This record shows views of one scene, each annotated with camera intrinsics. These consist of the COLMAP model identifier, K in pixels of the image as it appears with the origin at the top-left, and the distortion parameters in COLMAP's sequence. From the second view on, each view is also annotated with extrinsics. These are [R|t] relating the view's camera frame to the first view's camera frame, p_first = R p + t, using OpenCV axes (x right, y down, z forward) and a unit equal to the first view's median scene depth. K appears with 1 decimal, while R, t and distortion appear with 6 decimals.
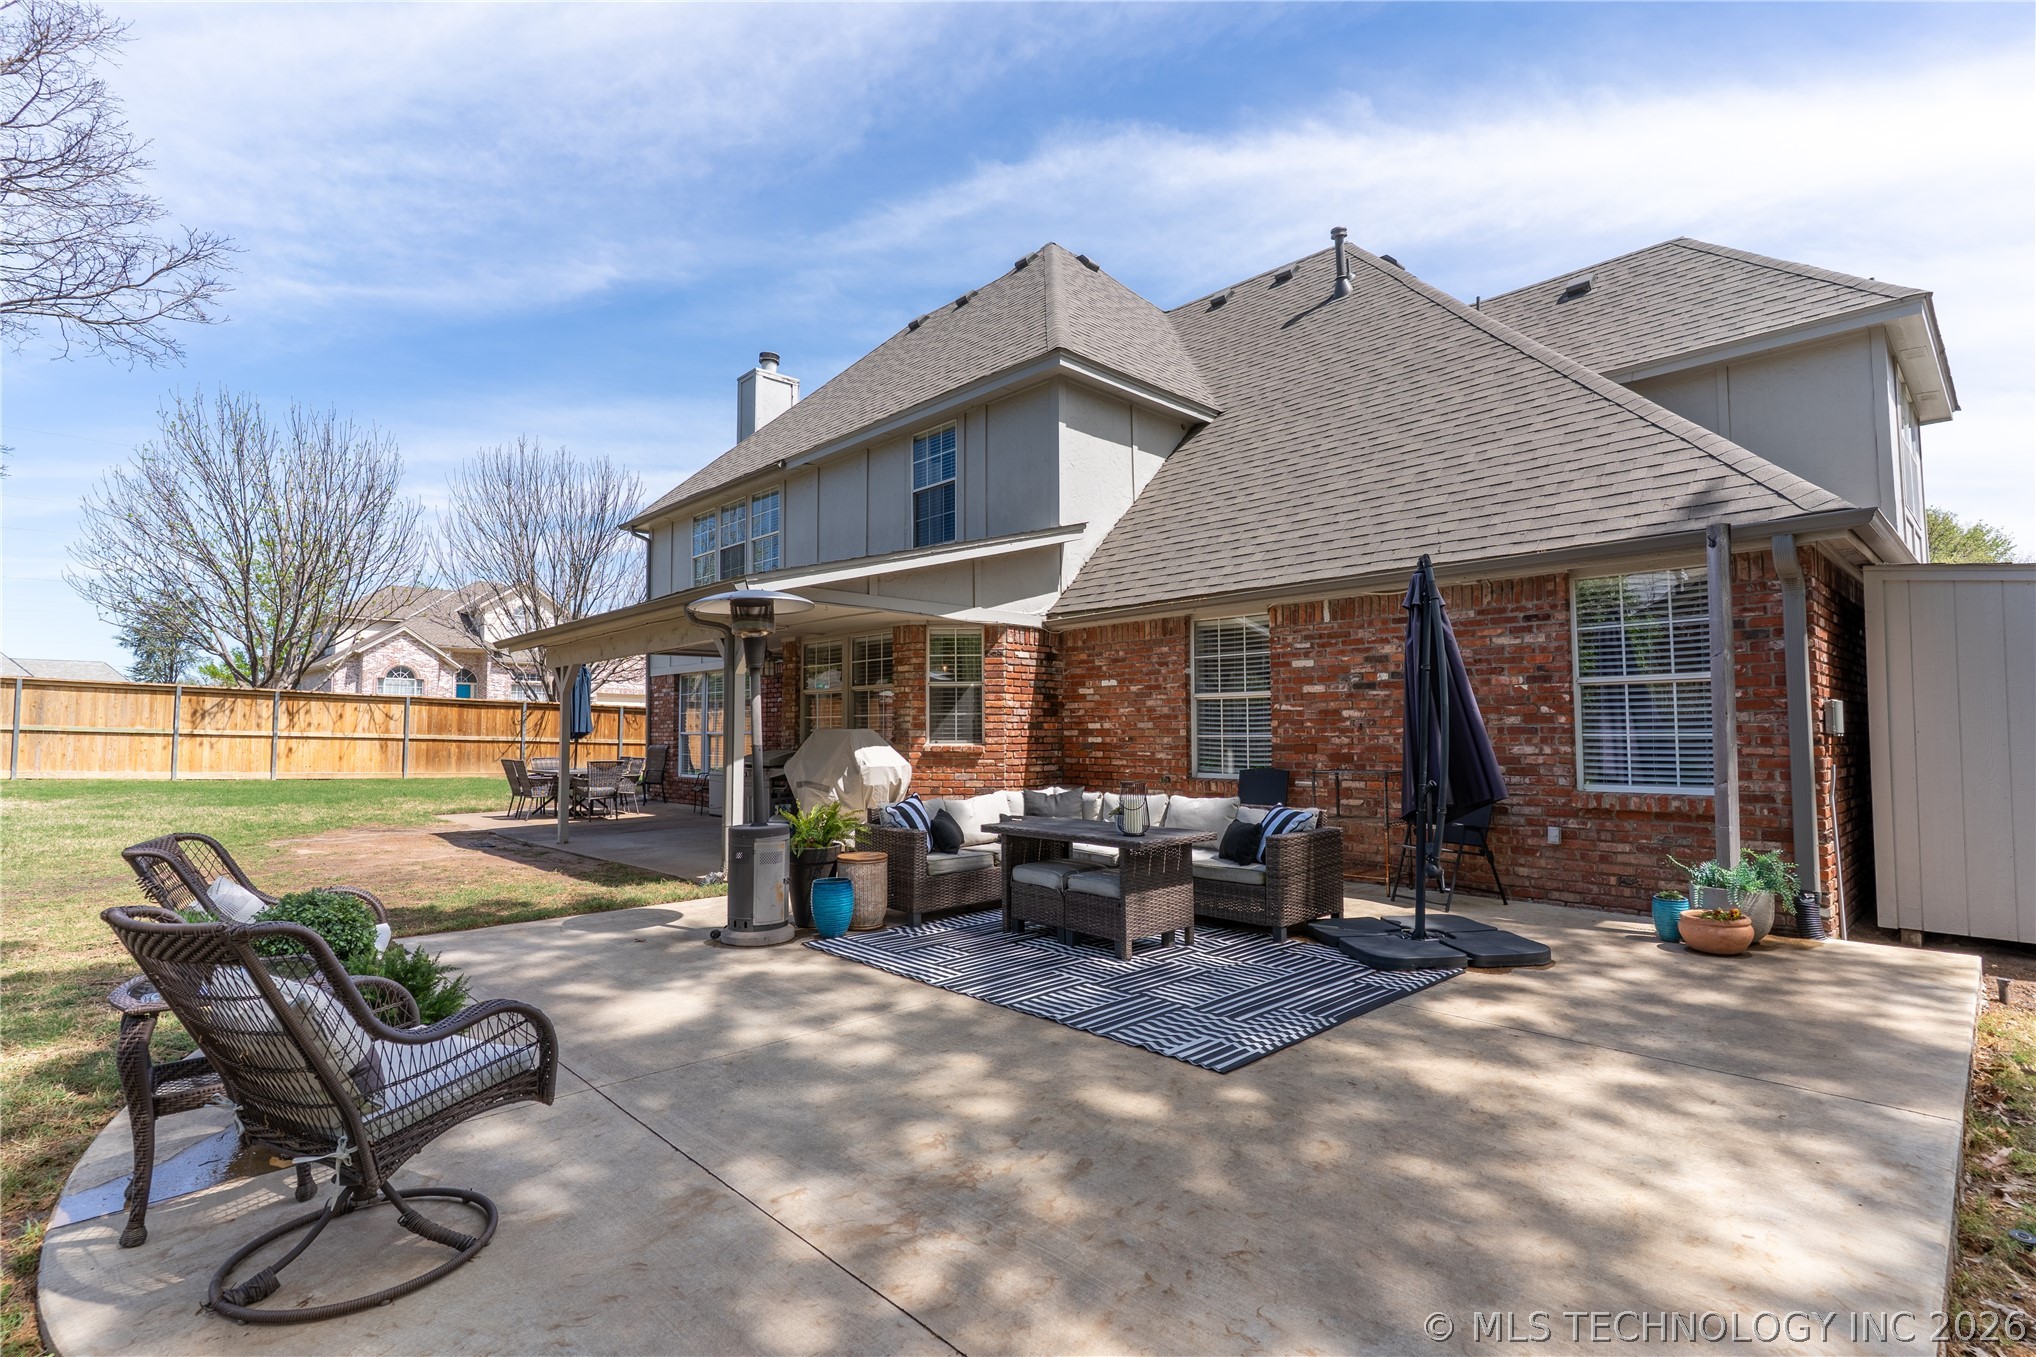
lens RADIAL K [[978.6, 0, 1019.6], [0, 978.6, 667.5], [0, 0, 1]] dist [0.007472, 0.000284]
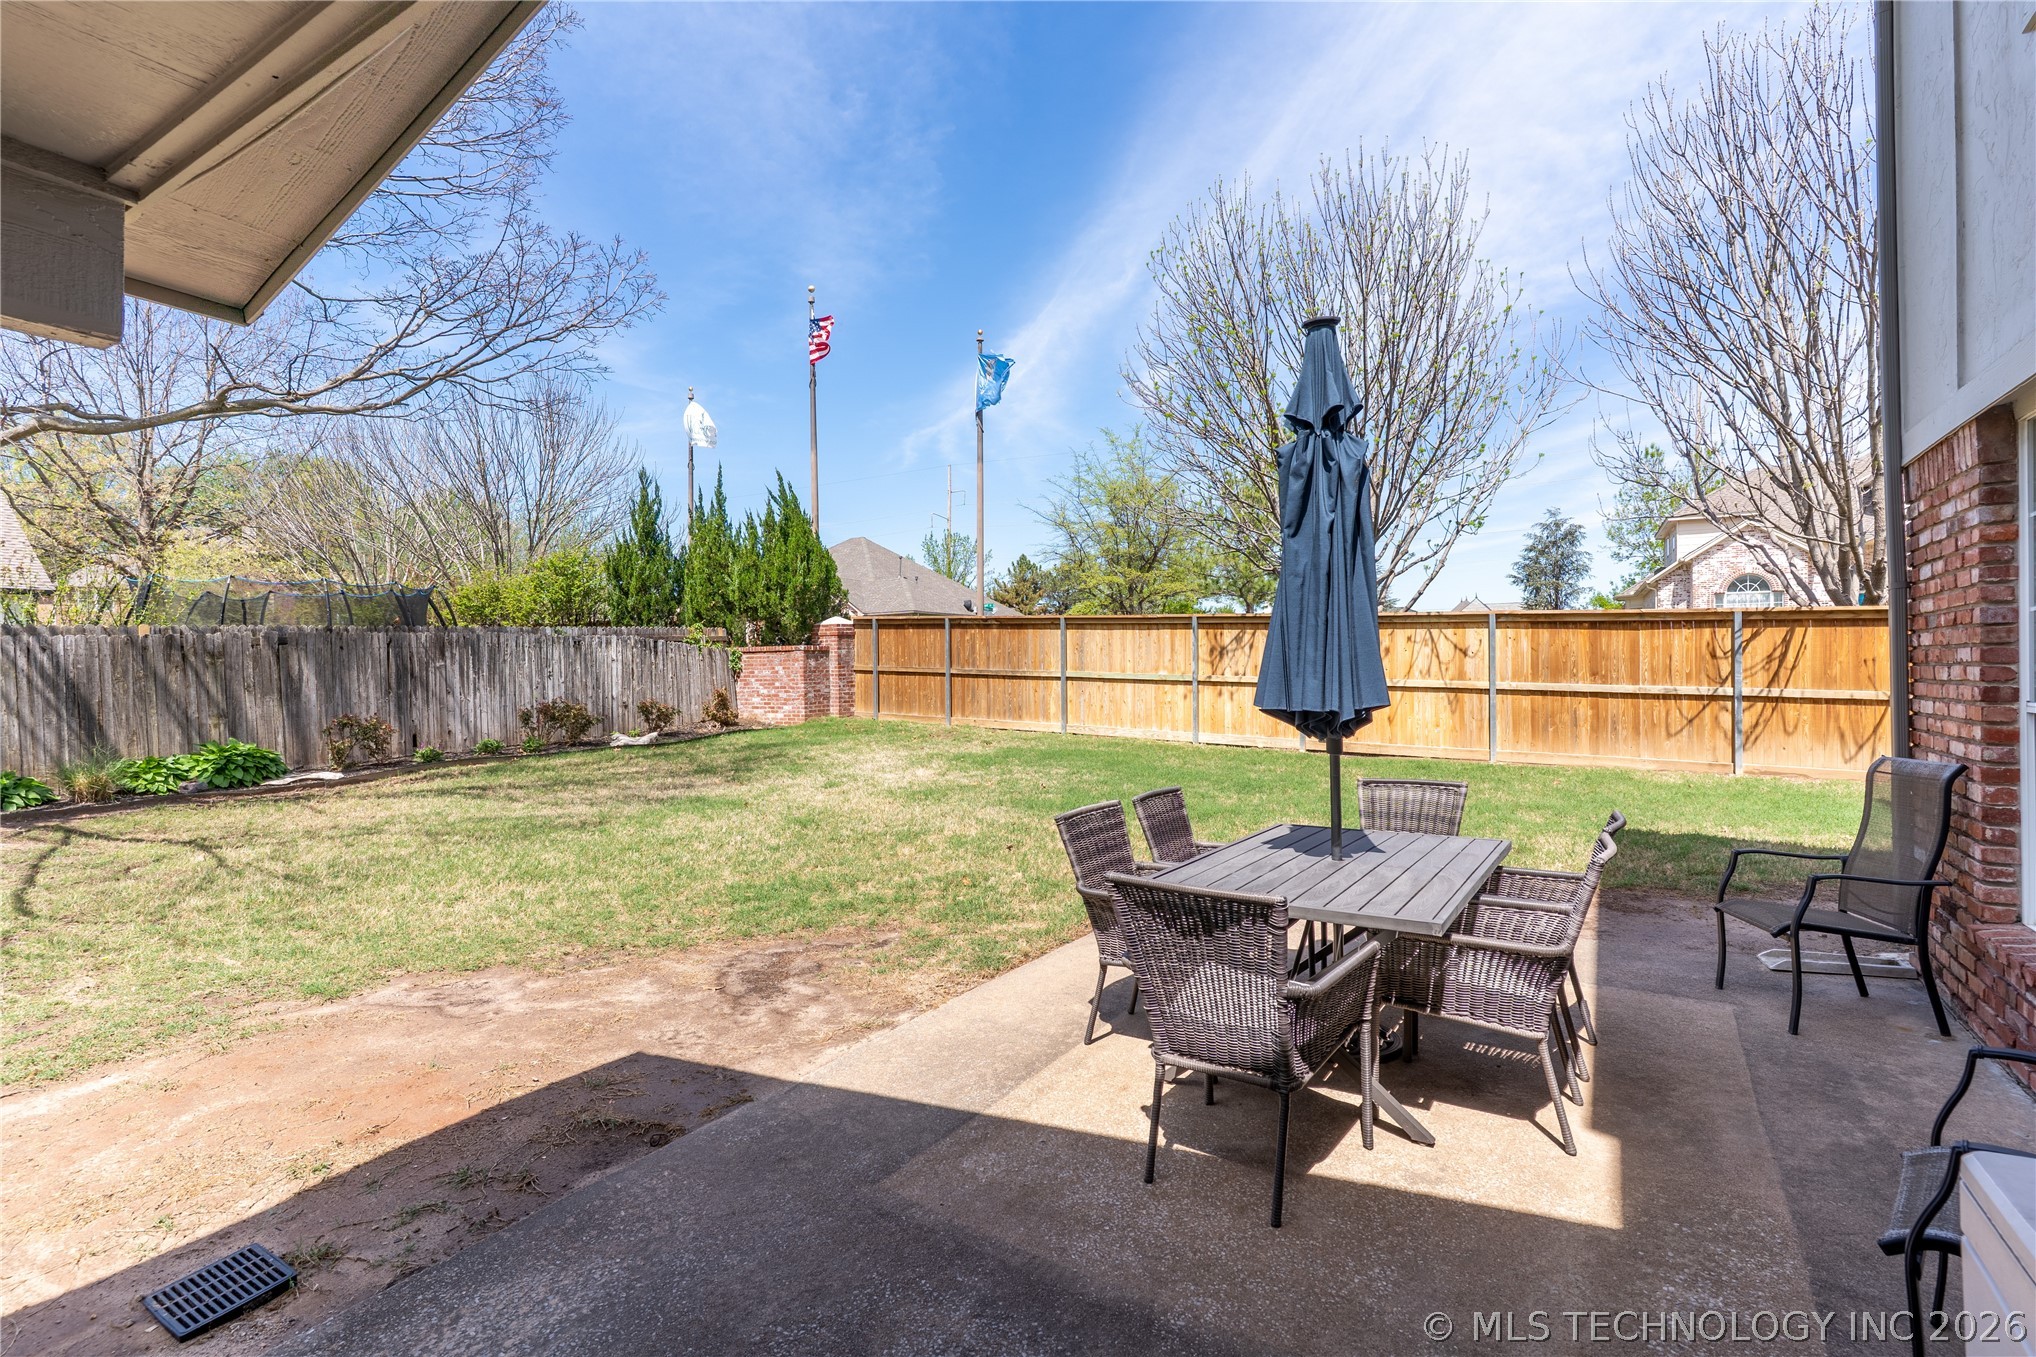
lens RADIAL K [[978.6, 0, 1019.6], [0, 978.6, 667.5], [0, 0, 1]] dist [0.007472, 0.000284]
pose [[0.261627, -0.004832, -0.965157, -0.158762], [0.074057, 0.997140, 0.015082, 0.031837], [0.962324, -0.075422, 0.261237, 0.592595]]
